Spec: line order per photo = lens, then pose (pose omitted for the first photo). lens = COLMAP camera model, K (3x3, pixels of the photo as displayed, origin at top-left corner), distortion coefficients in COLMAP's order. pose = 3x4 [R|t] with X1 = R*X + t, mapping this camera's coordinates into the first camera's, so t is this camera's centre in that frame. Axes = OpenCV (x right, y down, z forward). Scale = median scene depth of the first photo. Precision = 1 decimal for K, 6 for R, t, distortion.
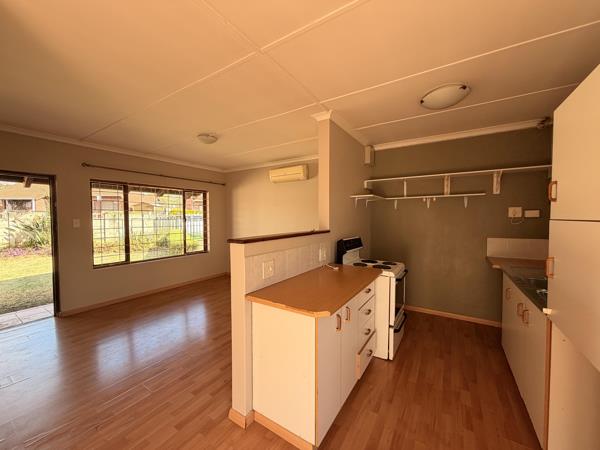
lens RADIAL K [[237.8, 0, 297.9], [0, 237.8, 225.0], [0, 0, 1]] dist [0.000364, -0.000120]
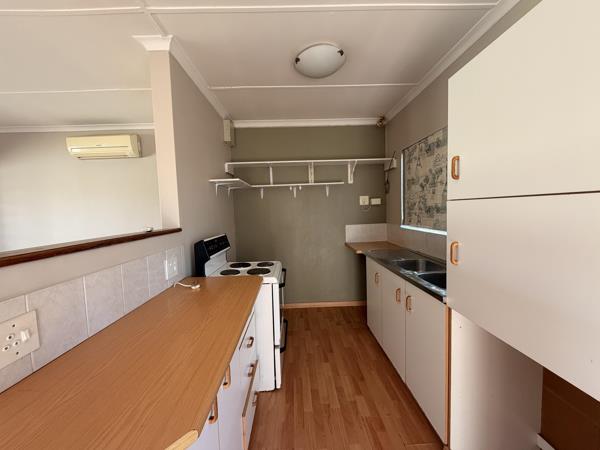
lens RADIAL K [[237.8, 0, 297.0], [0, 237.8, 224.4], [0, 0, 1]] dist [0.000364, -0.000120]
pose [[0.829084, -0.059862, 0.555910, 0.033371], [0.048805, 0.998205, 0.034702, 0.004598], [-0.556989, -0.001639, 0.830518, 0.262176]]
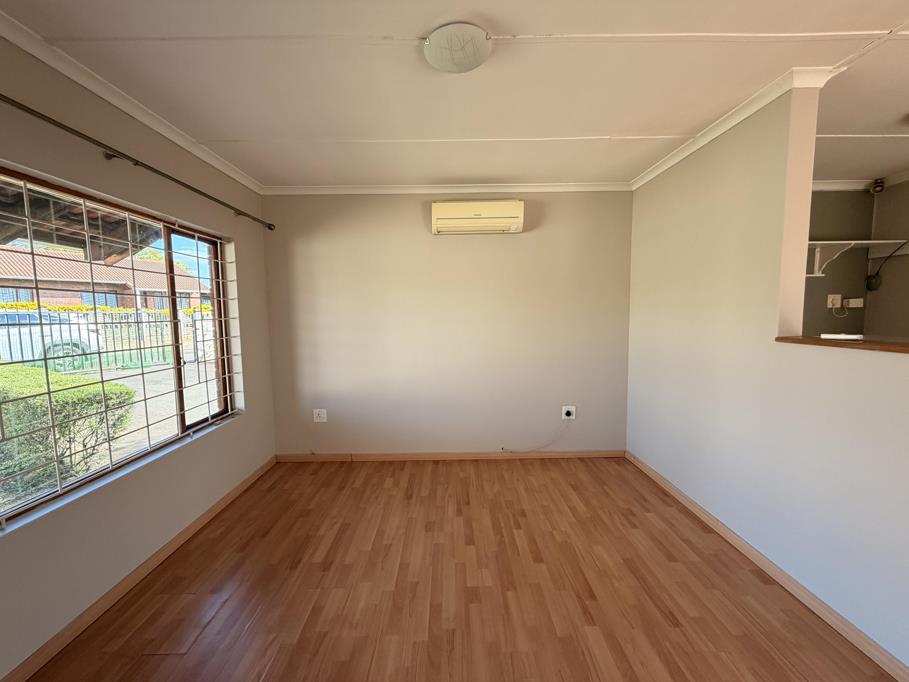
lens RADIAL K [[360.2, 0, 452.4], [0, 360.2, 343.9], [0, 0, 1]] dist [0.000364, -0.000120]
pose [[0.835869, -0.056577, 0.546005, -0.766743], [0.029845, 0.997887, 0.057712, -0.020825], [-0.548116, -0.031944, 0.835792, 0.720734]]
